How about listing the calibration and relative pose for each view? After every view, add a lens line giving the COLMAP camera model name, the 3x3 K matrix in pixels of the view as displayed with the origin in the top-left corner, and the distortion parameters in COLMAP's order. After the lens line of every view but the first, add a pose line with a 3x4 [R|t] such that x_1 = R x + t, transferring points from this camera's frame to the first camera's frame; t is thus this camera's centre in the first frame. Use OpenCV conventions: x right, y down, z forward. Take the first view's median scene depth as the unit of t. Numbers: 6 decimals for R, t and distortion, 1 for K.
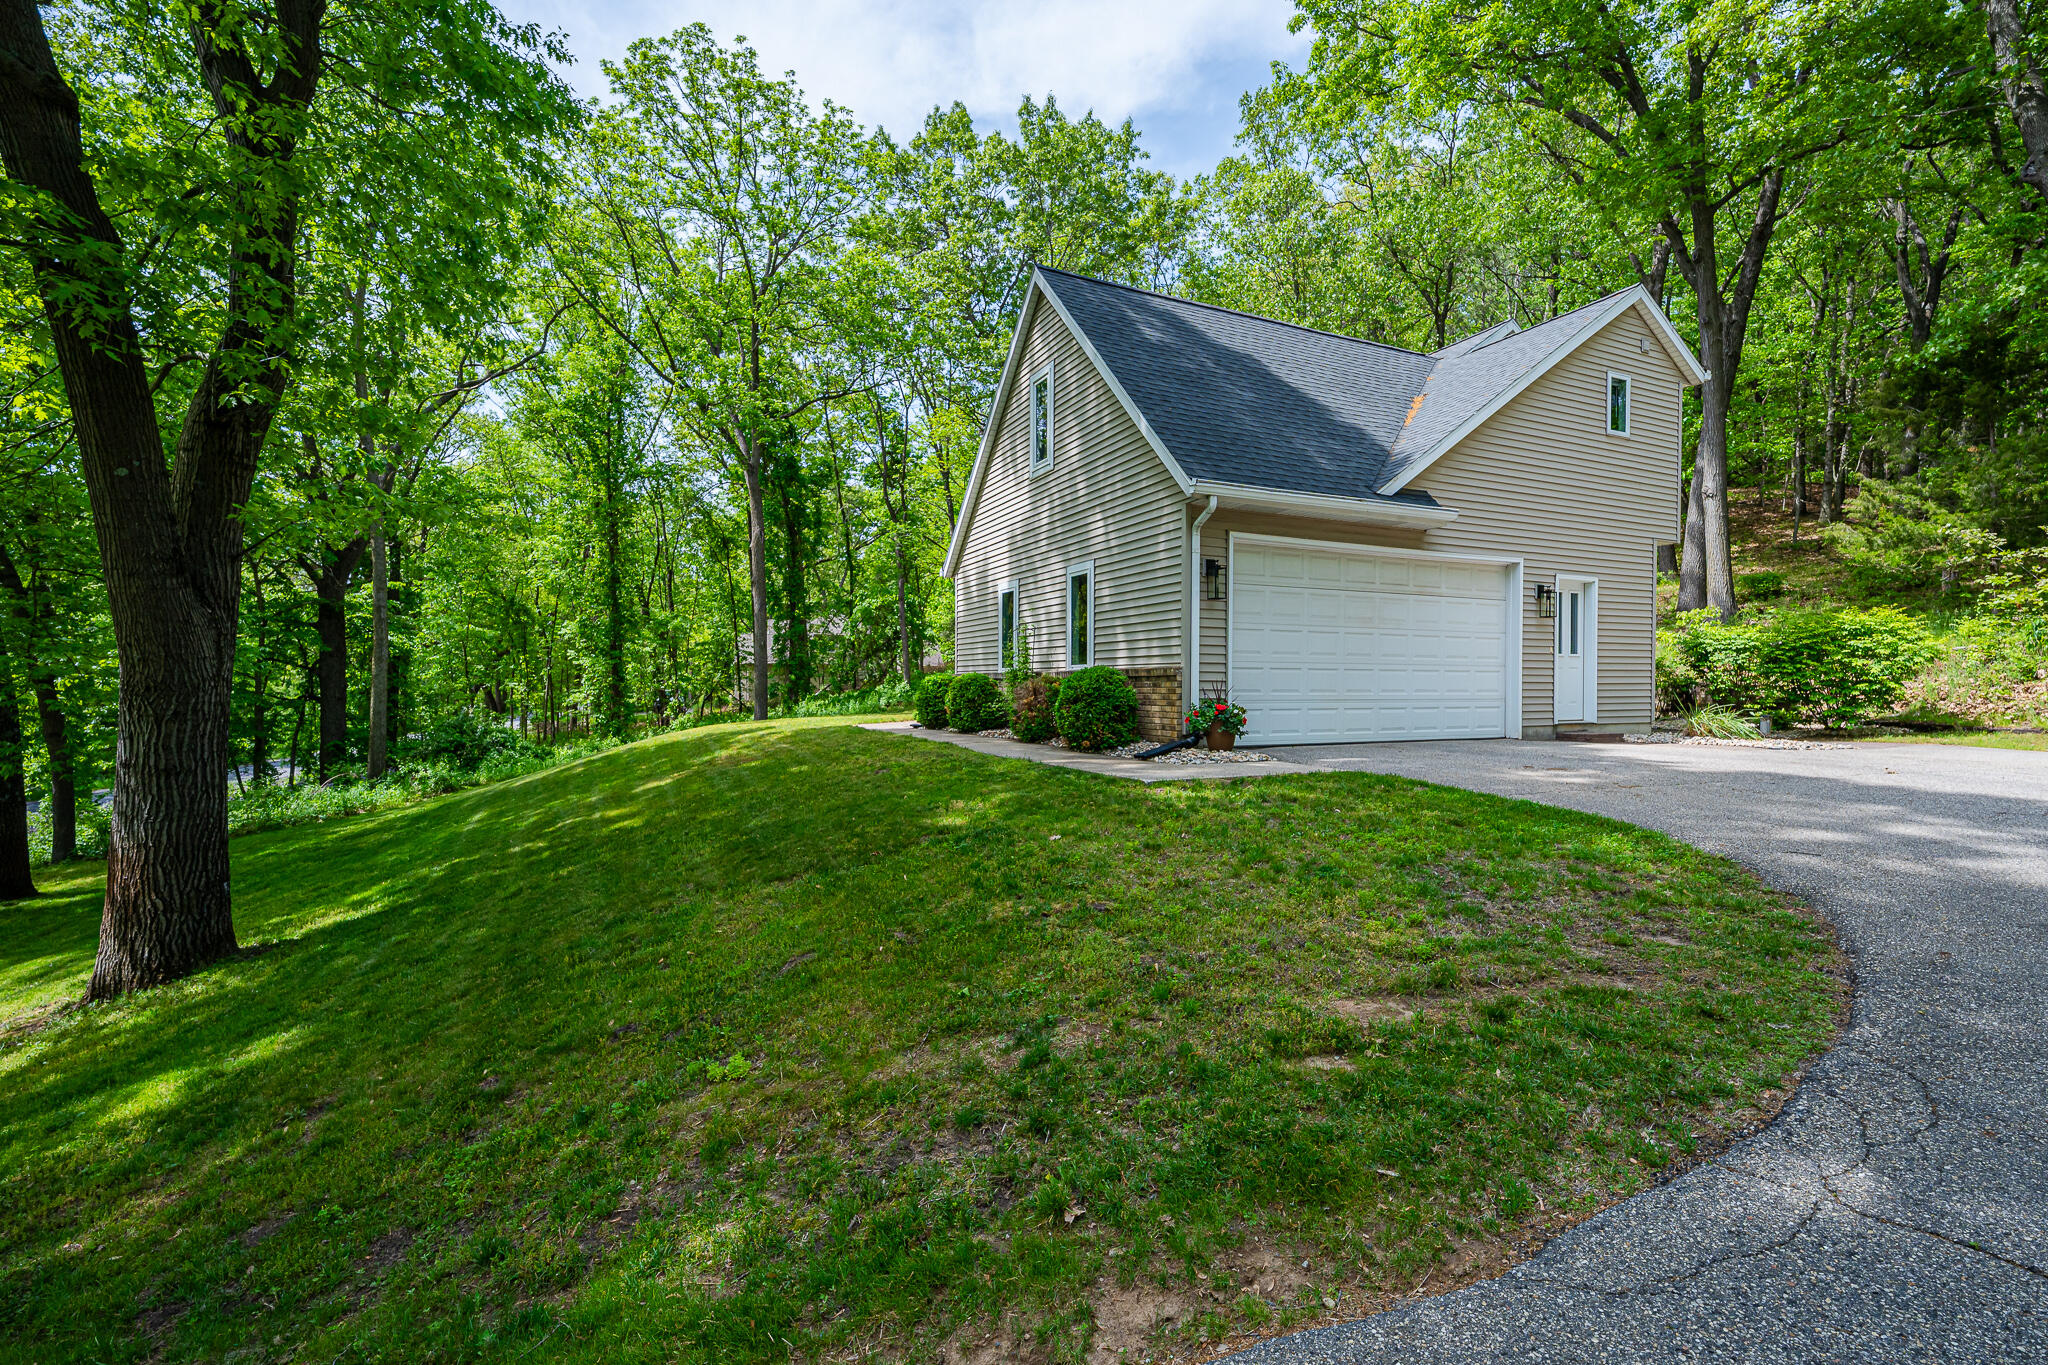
lens RADIAL K [[828.3, 0, 1024.0], [0, 828.3, 682.5], [0, 0, 1]] dist [-0.000453, -0.000065]
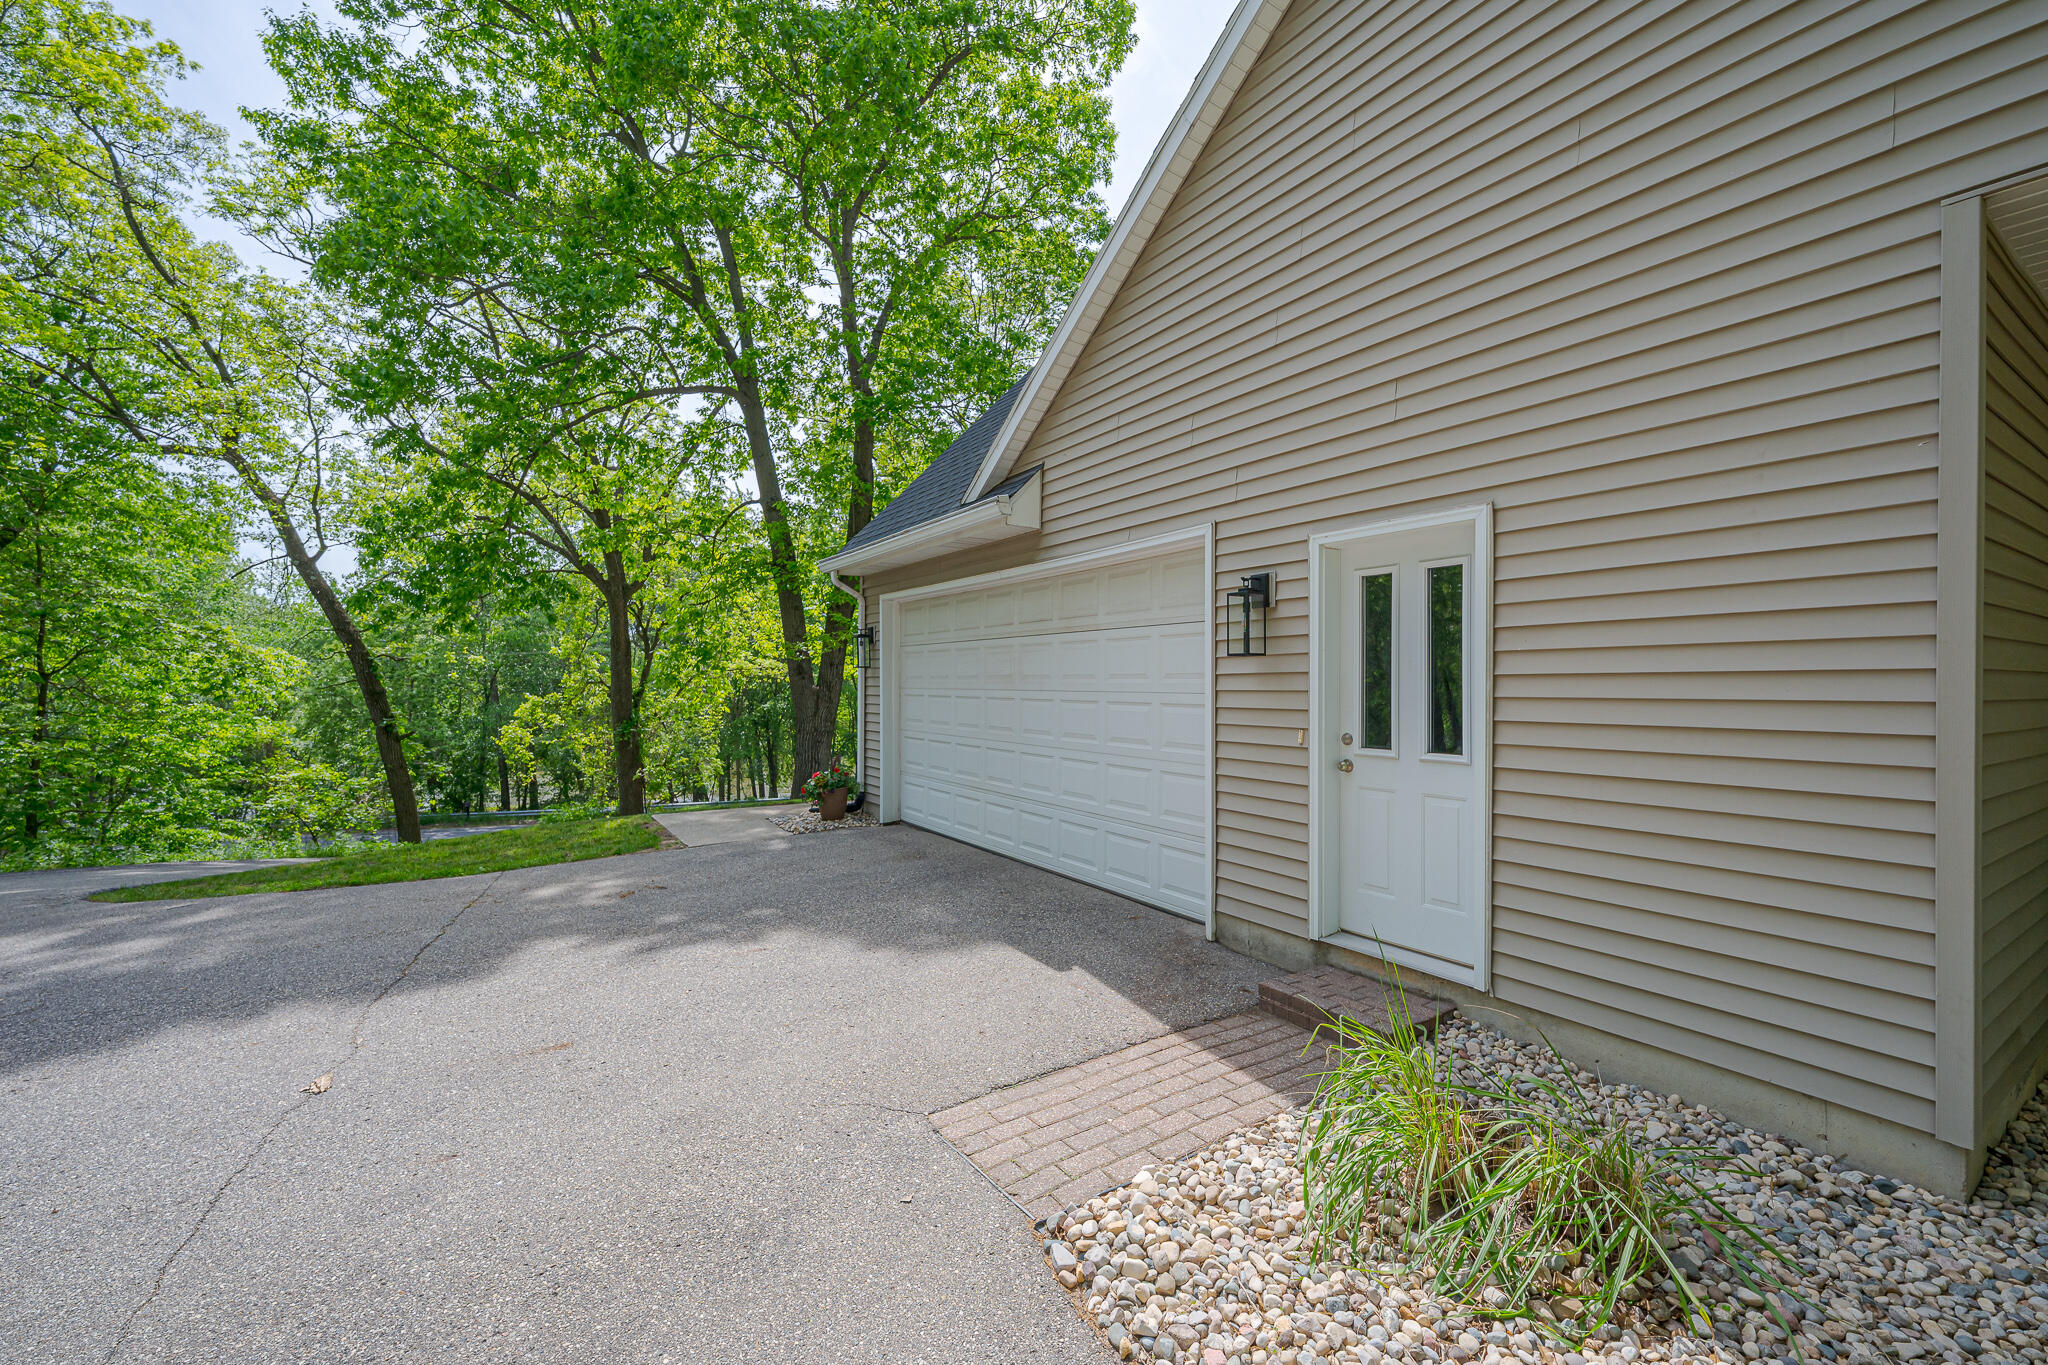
lens RADIAL K [[828.3, 0, 1024.0], [0, 828.3, 682.5], [0, 0, 1]] dist [-0.000453, -0.000065]
pose [[0.155179, -0.003012, -0.987882, 1.086312], [-0.007296, 0.999965, -0.004195, -0.069390], [0.987859, 0.007858, 0.155152, 0.902599]]
